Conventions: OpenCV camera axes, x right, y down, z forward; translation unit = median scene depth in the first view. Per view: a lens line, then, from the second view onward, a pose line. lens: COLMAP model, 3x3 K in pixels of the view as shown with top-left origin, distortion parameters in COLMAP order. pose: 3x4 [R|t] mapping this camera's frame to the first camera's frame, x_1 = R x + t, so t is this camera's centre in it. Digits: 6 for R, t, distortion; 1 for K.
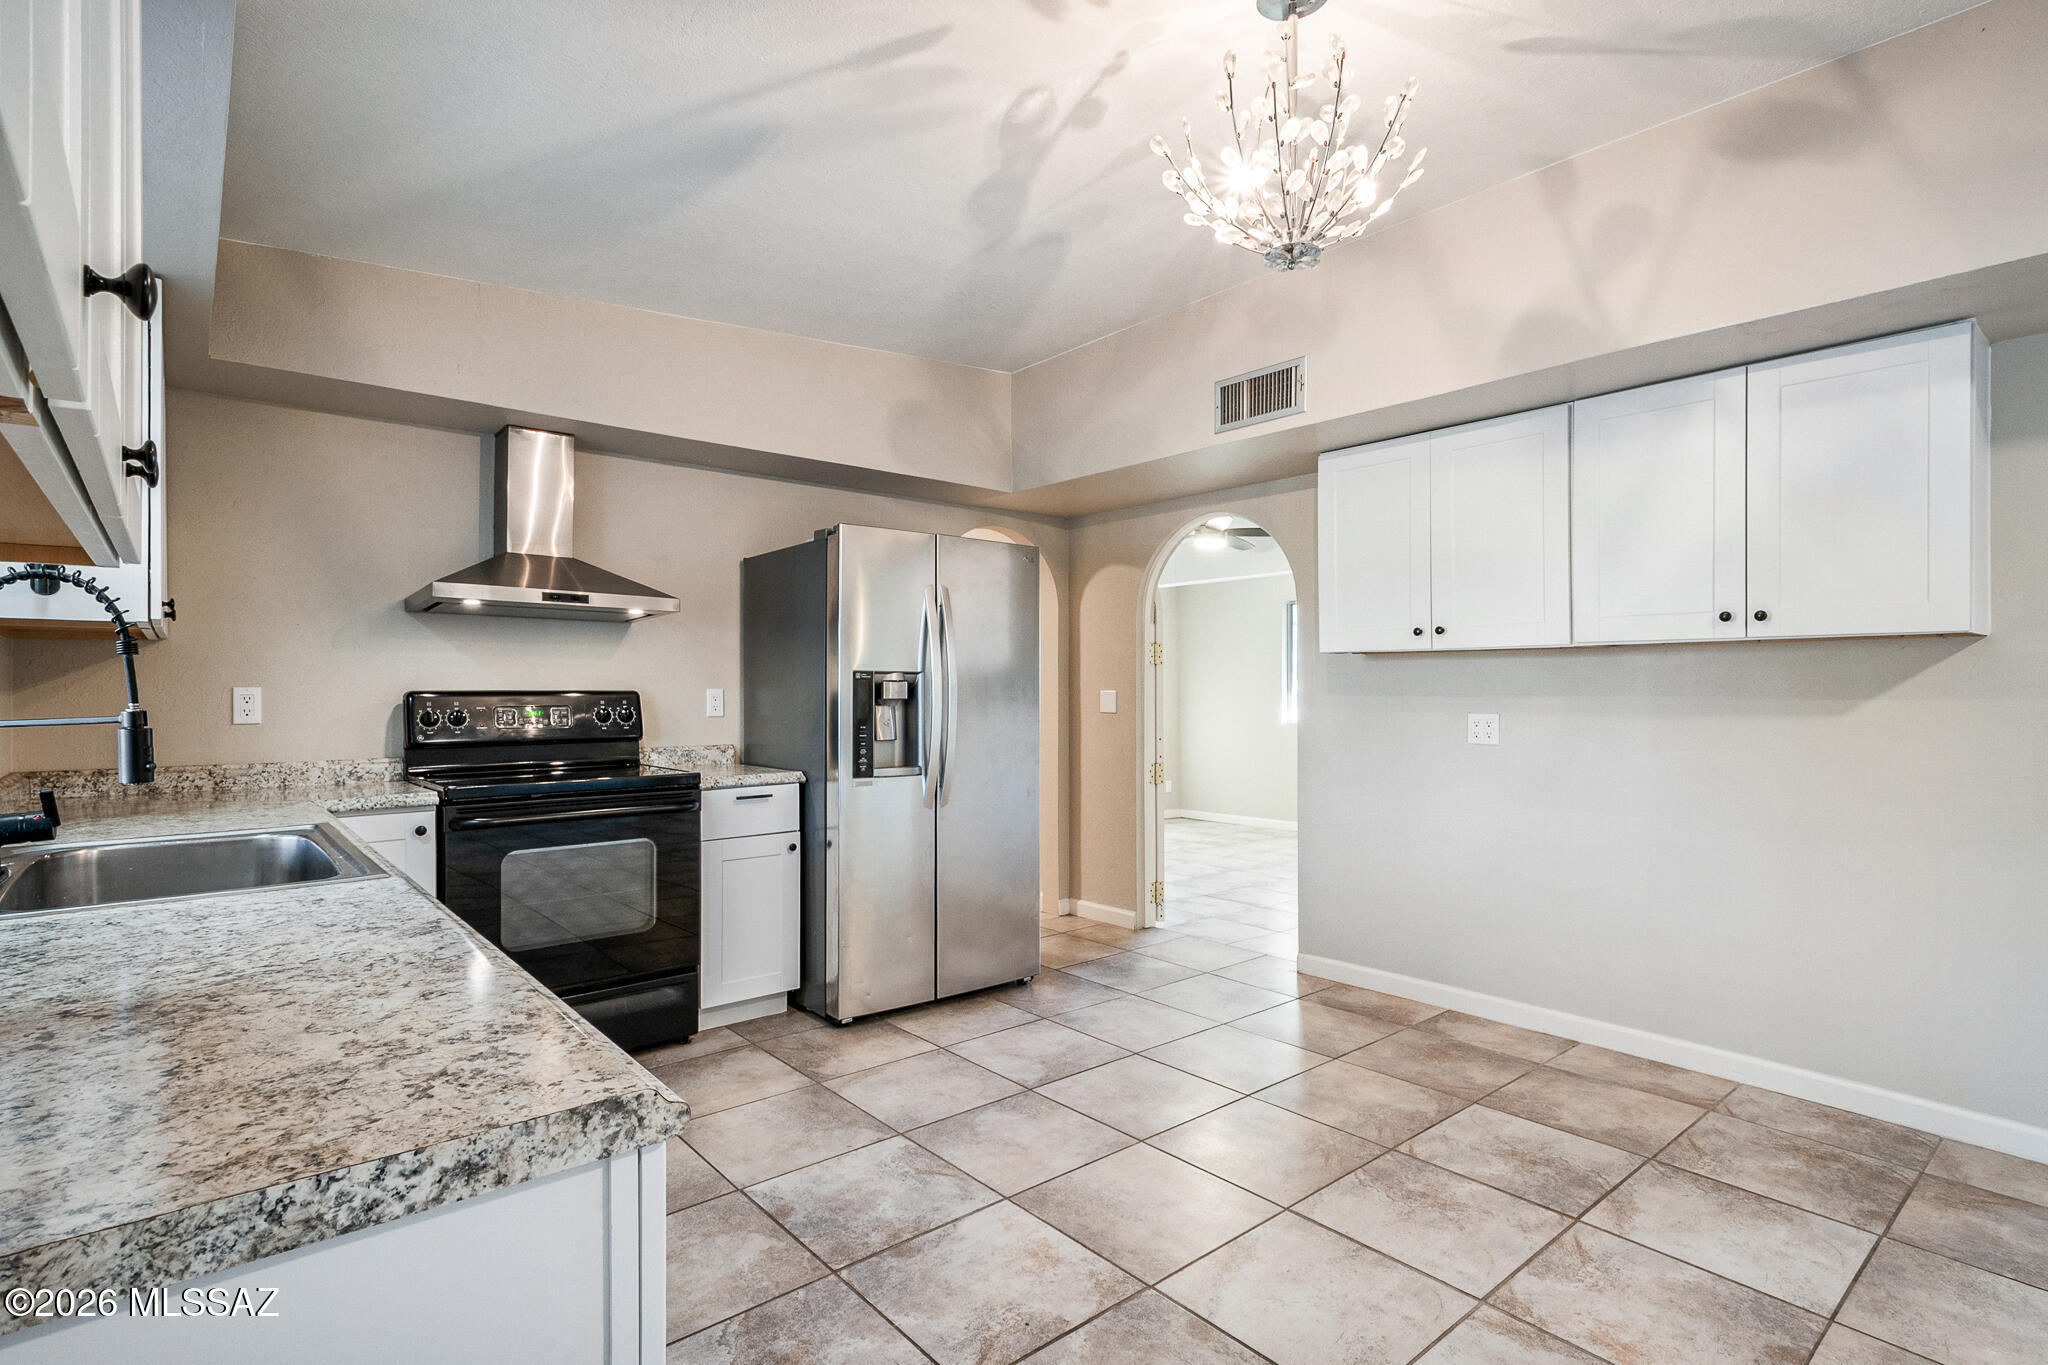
lens RADIAL K [[995.6, 0, 1032.9], [0, 995.6, 690.9], [0, 0, 1]] dist [0.005823, 0.000893]
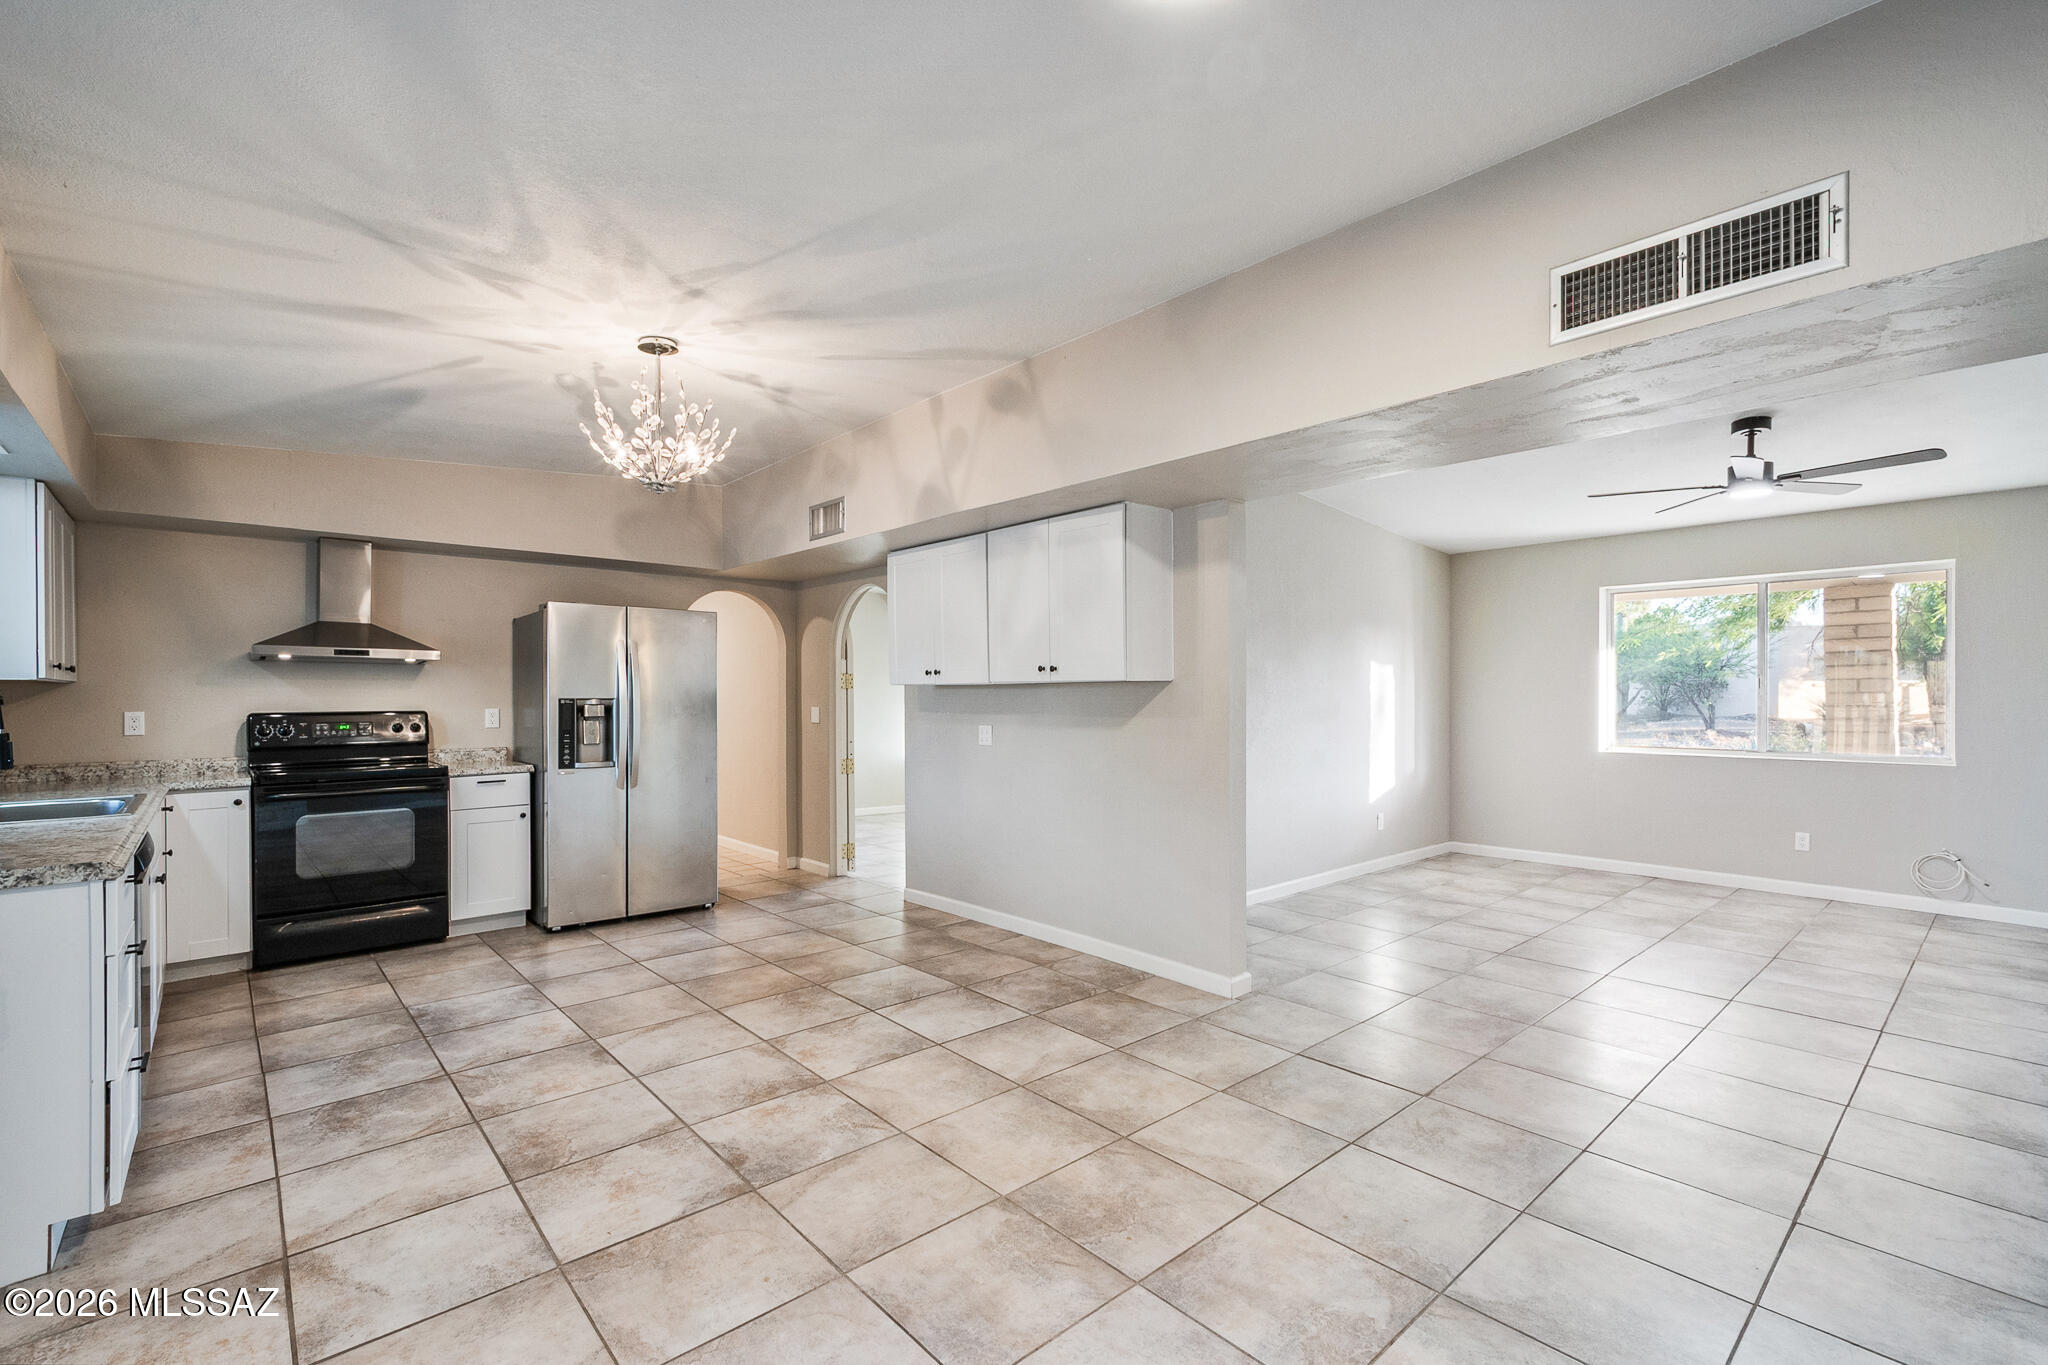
lens RADIAL K [[899.6, 0, 1037.6], [0, 899.6, 699.5], [0, 0, 1]] dist [0.007780, -0.001012]
pose [[0.999534, -0.002233, 0.030429, 0.531828], [0.002126, 0.999991, 0.003574, -0.022973], [-0.030436, -0.003507, 0.999531, -0.415788]]
